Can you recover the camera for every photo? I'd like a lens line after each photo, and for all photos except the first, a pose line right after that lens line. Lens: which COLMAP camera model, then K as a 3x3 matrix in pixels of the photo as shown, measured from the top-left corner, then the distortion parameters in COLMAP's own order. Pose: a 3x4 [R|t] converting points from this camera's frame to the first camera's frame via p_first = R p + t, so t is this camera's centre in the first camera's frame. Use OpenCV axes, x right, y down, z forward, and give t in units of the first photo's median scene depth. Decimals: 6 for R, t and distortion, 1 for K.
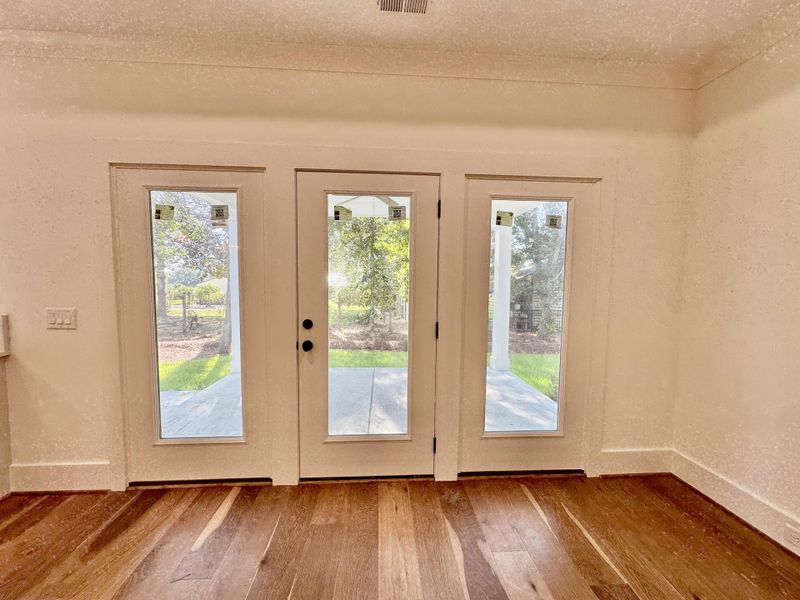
lens RADIAL K [[320.5, 0, 398.3], [0, 320.5, 299.5], [0, 0, 1]] dist [-0.001047, -0.000175]
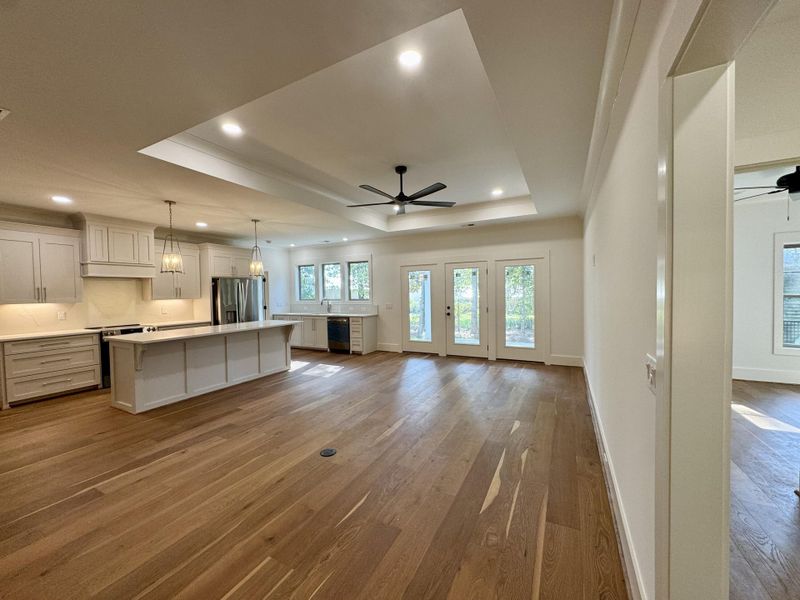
lens RADIAL K [[320.5, 0, 398.3], [0, 320.5, 299.5], [0, 0, 1]] dist [-0.001047, -0.000175]
pose [[0.853680, -0.011316, -0.520674, 1.038241], [-0.008376, 0.999336, -0.035452, 0.116013], [0.520730, 0.034625, 0.853019, -2.188669]]
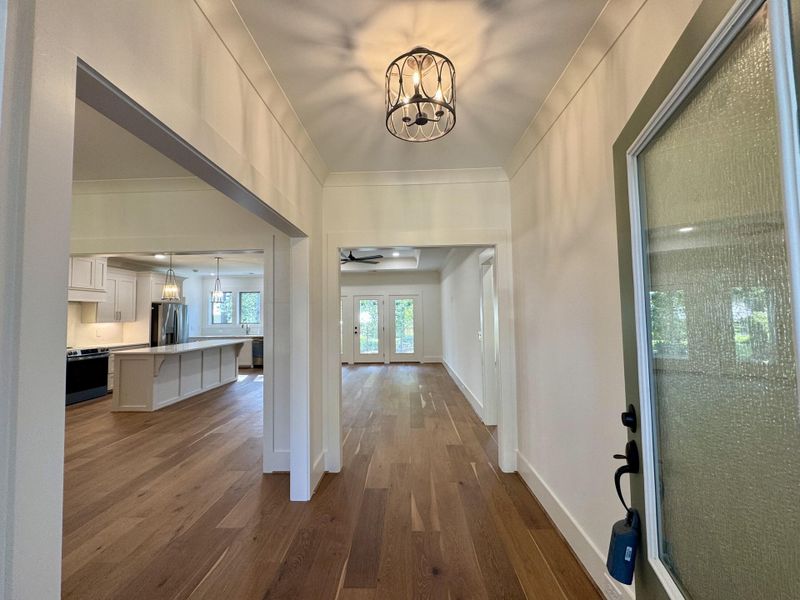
lens RADIAL K [[320.5, 0, 398.3], [0, 320.5, 299.5], [0, 0, 1]] dist [-0.001047, -0.000175]
pose [[0.994965, -0.029430, -0.095803, 0.798795], [0.018301, 0.993193, -0.115037, 0.216589], [0.098536, 0.112704, 0.988731, -3.632417]]
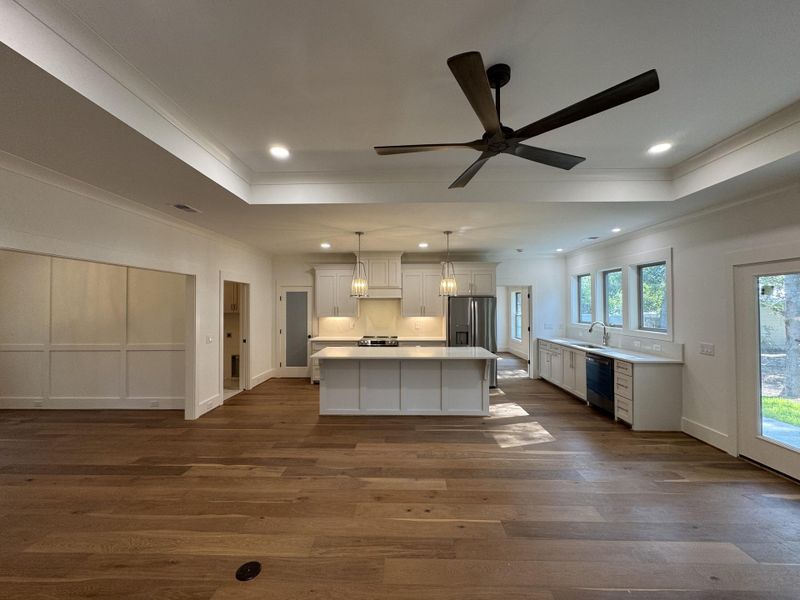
lens RADIAL K [[320.5, 0, 398.3], [0, 320.5, 299.5], [0, 0, 1]] dist [-0.001047, -0.000175]
pose [[-0.085447, -0.023778, -0.996059, 0.968948], [-0.063885, 0.997789, -0.018339, -0.078609], [0.994292, 0.062067, -0.086777, -0.652215]]
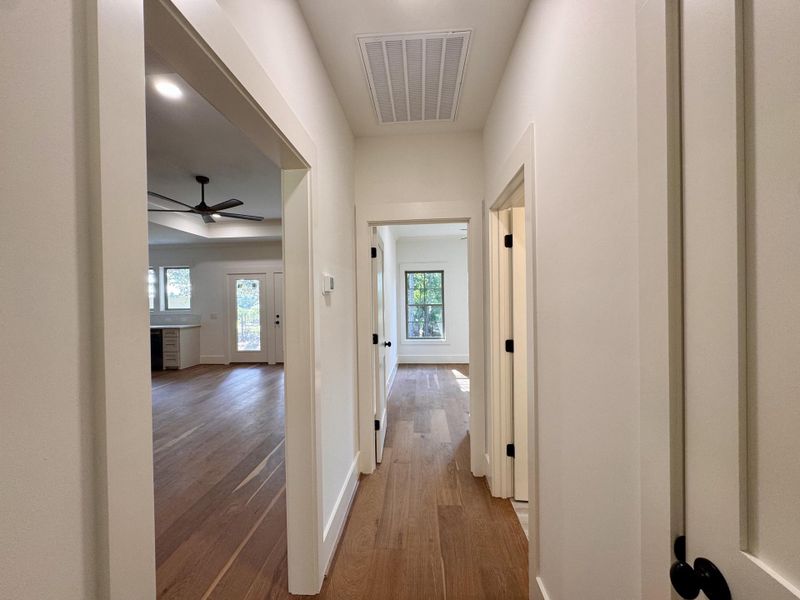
lens RADIAL K [[320.5, 0, 398.3], [0, 320.5, 299.5], [0, 0, 1]] dist [-0.001047, -0.000175]
pose [[0.990932, -0.023335, -0.132319, 1.487923], [0.015478, 0.998072, -0.060098, 0.126952], [0.133467, 0.057505, 0.989384, -2.287440]]
